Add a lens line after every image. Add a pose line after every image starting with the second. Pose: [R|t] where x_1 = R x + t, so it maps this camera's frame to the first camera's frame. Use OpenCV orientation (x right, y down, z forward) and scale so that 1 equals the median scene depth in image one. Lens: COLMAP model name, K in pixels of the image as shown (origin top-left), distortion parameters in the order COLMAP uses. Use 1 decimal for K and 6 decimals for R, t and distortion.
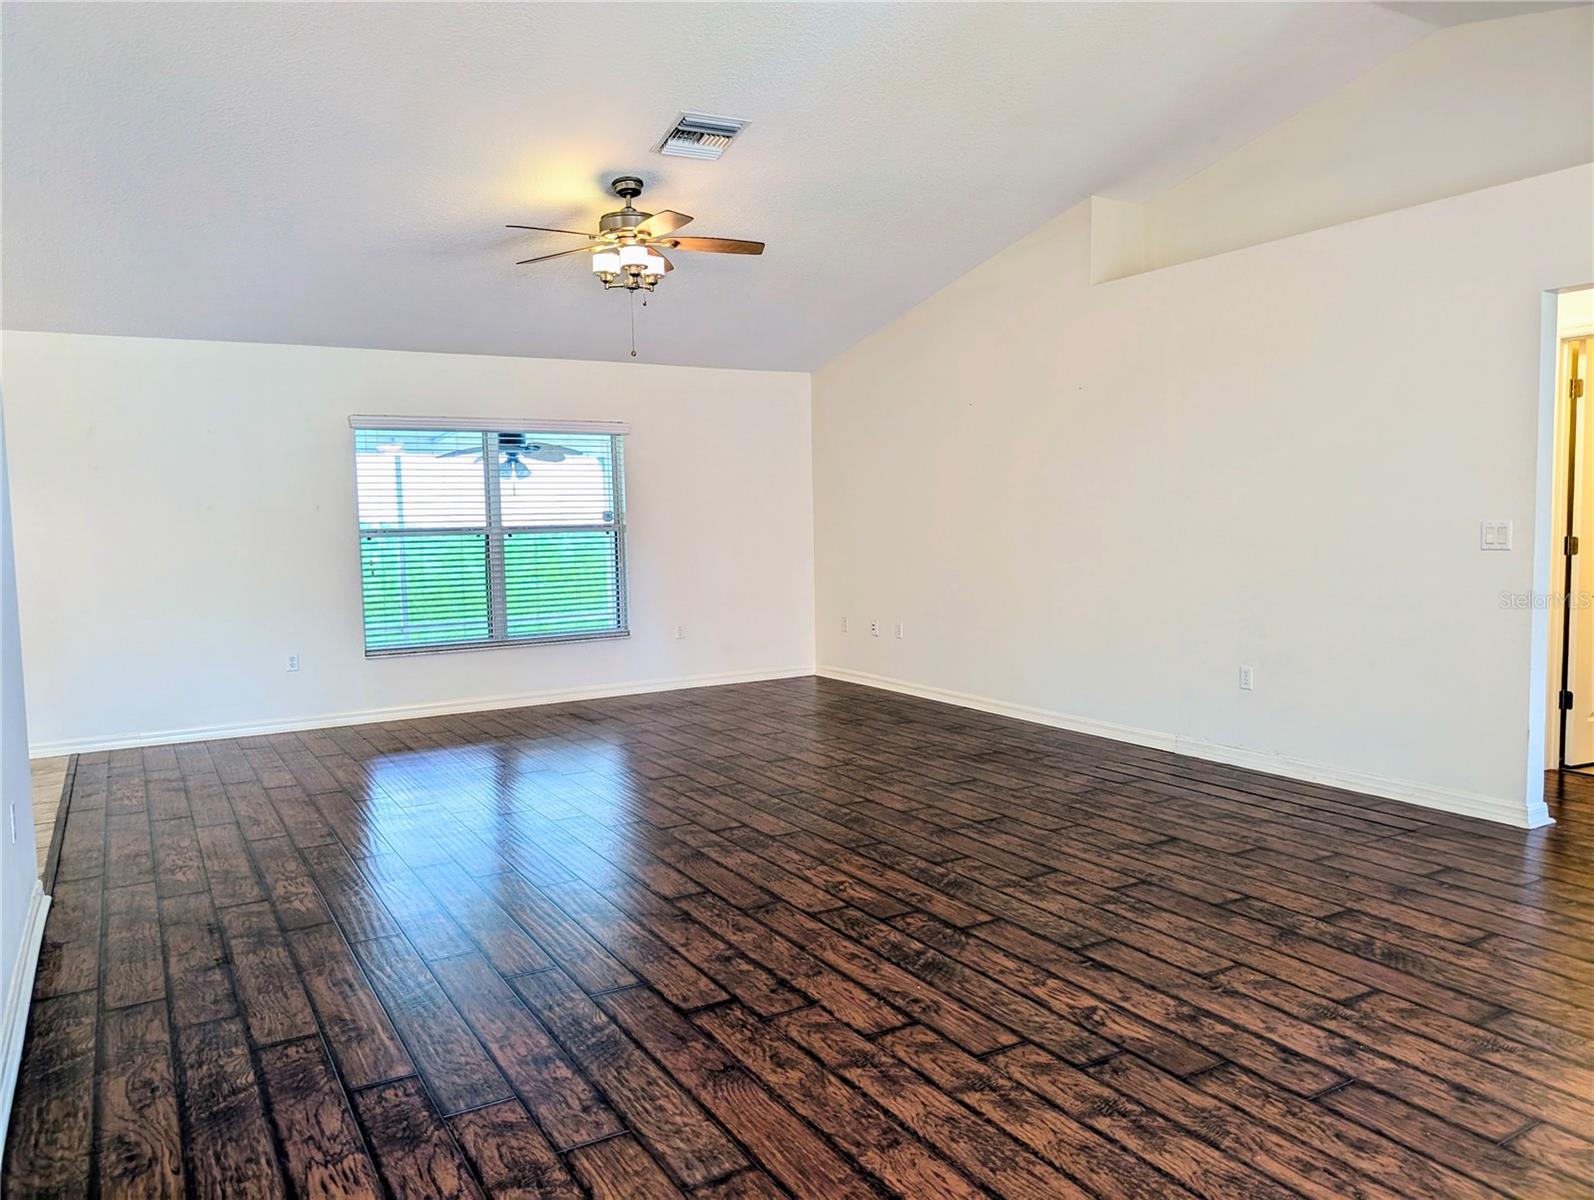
lens RADIAL K [[1147.2, 0, 797.4], [0, 1147.2, 591.2], [0, 0, 1]] dist [0.023479, -0.024356]
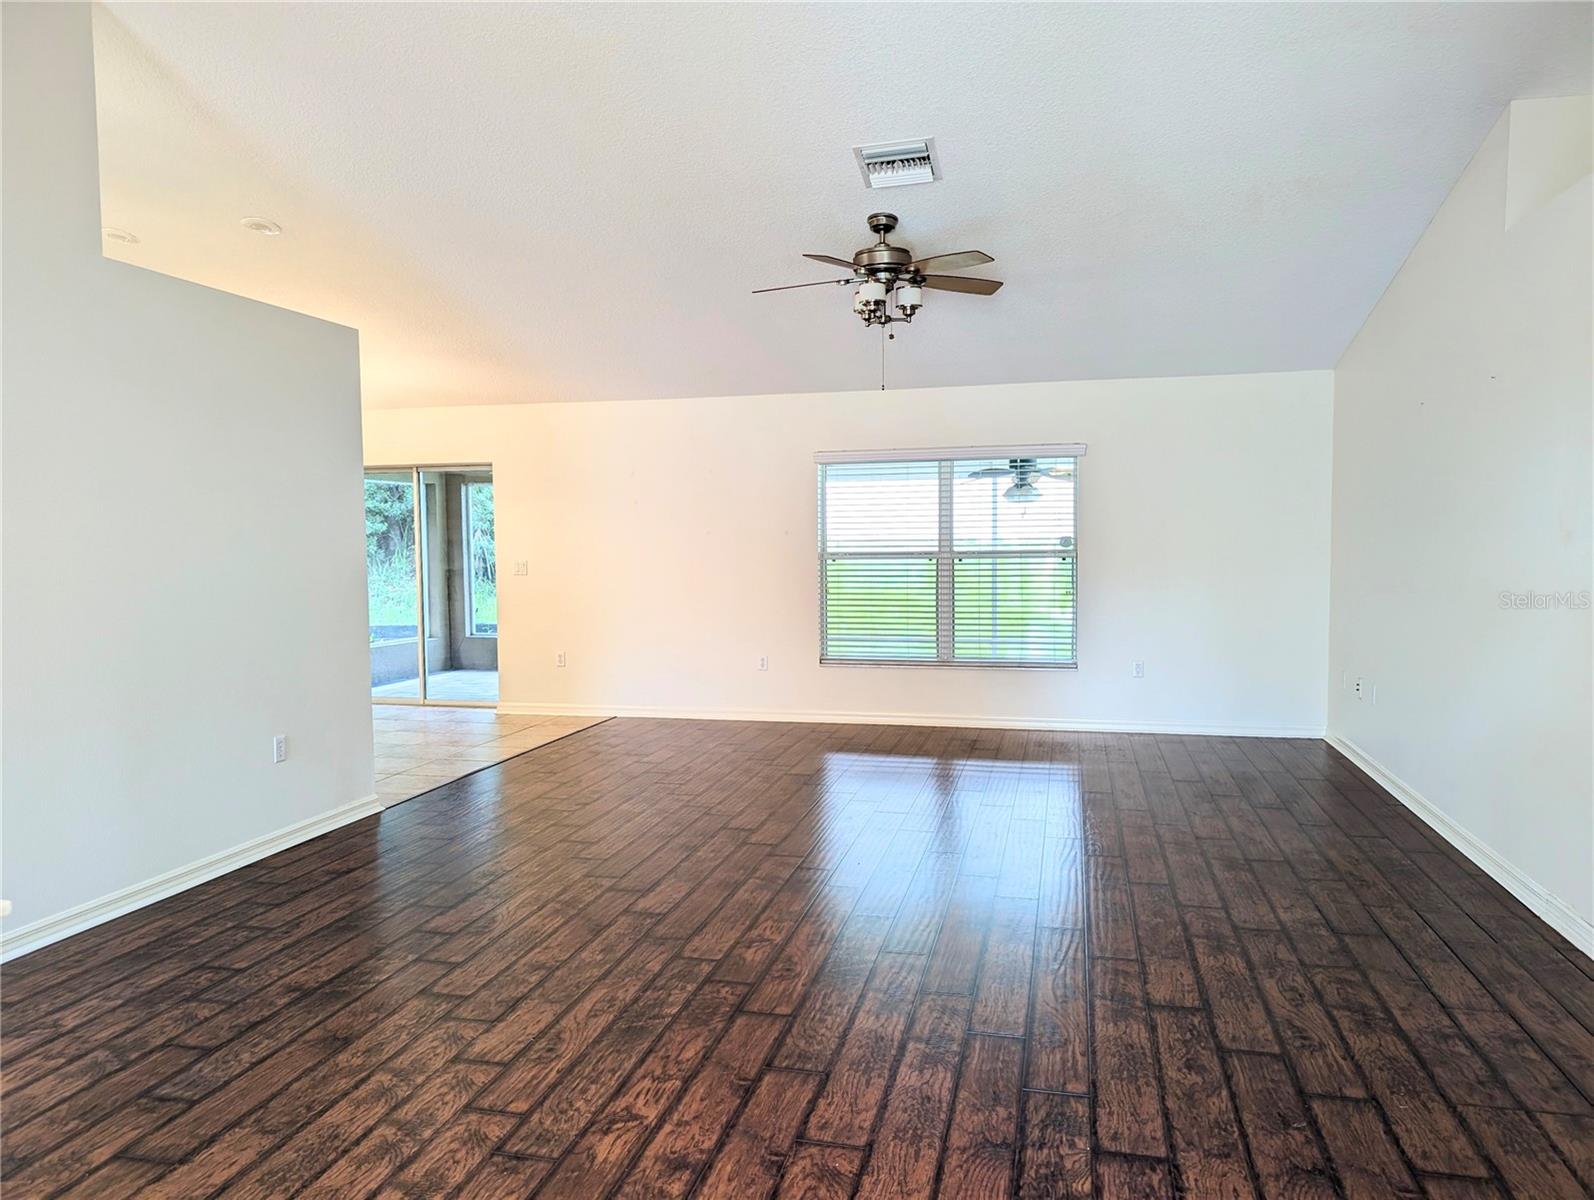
lens RADIAL K [[1147.2, 0, 786.0], [0, 1147.2, 593.9], [0, 0, 1]] dist [0.023479, -0.024356]
pose [[0.713929, 0.048355, -0.698546, 0.952009], [-0.051776, 0.998527, 0.016205, -0.071585], [0.698301, 0.024598, 0.715382, 0.418424]]
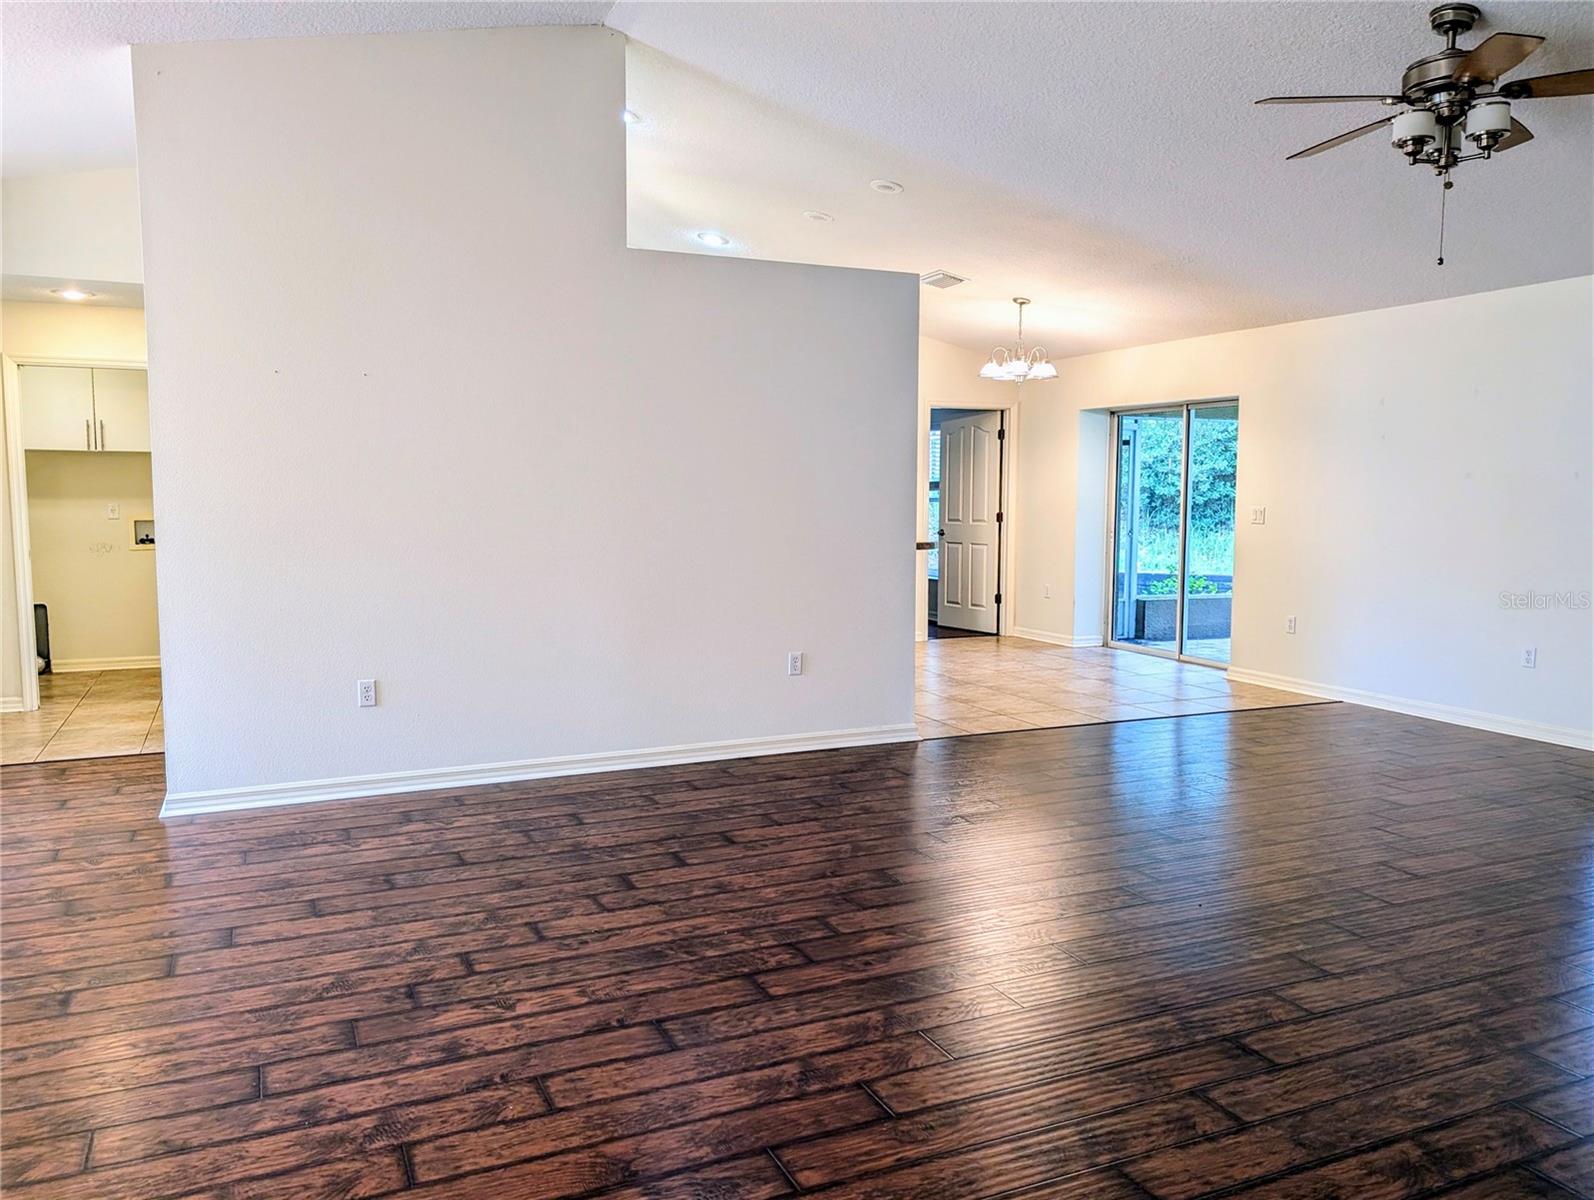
lens RADIAL K [[1207.3, 0, 807.0], [0, 1207.3, 611.0], [0, 0, 1]] dist [0.019024, -0.018822]
pose [[-0.098110, 0.122960, -0.987550, 1.206087], [-0.069687, 0.989053, 0.130070, -0.125502], [0.992733, 0.081580, -0.088467, 1.309577]]
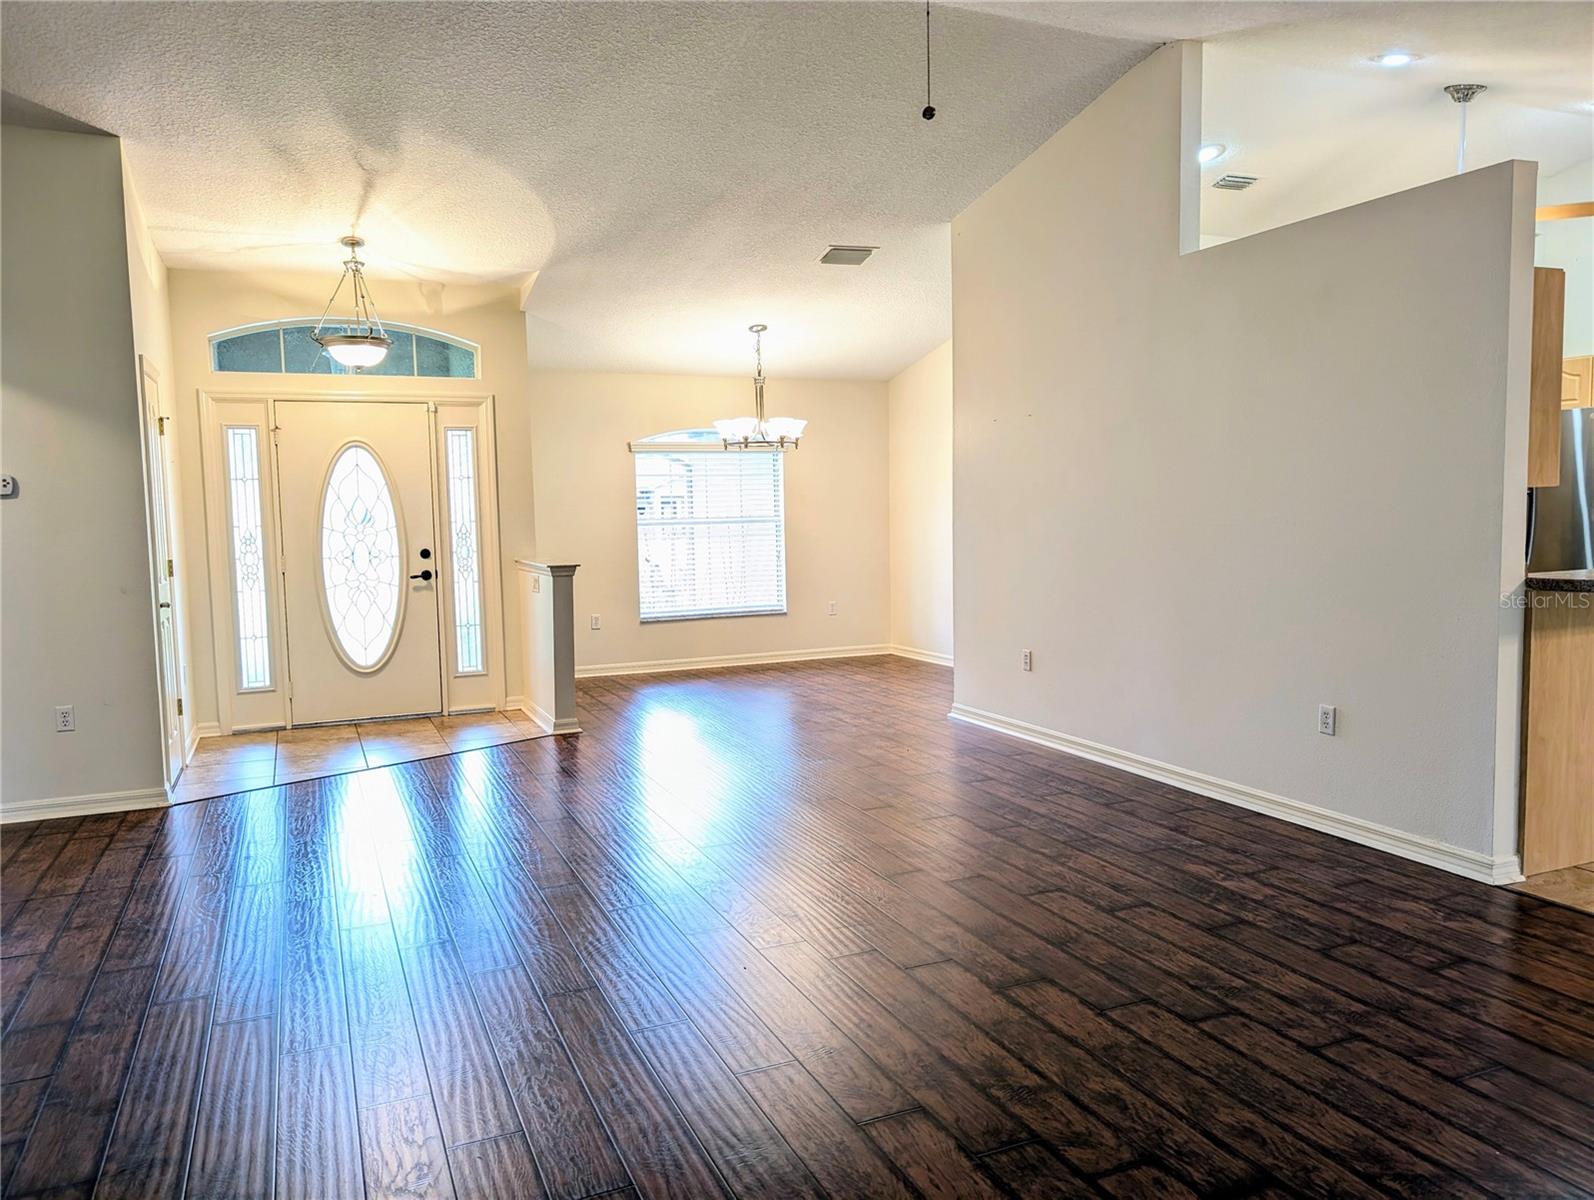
lens RADIAL K [[1147.2, 0, 796.1], [0, 1147.2, 591.9], [0, 0, 1]] dist [0.023479, -0.024356]
pose [[-0.992114, 0.029556, 0.121806, -0.258895], [0.047091, 0.988500, 0.143703, -0.192220], [-0.116158, 0.148306, -0.982096, 2.658312]]
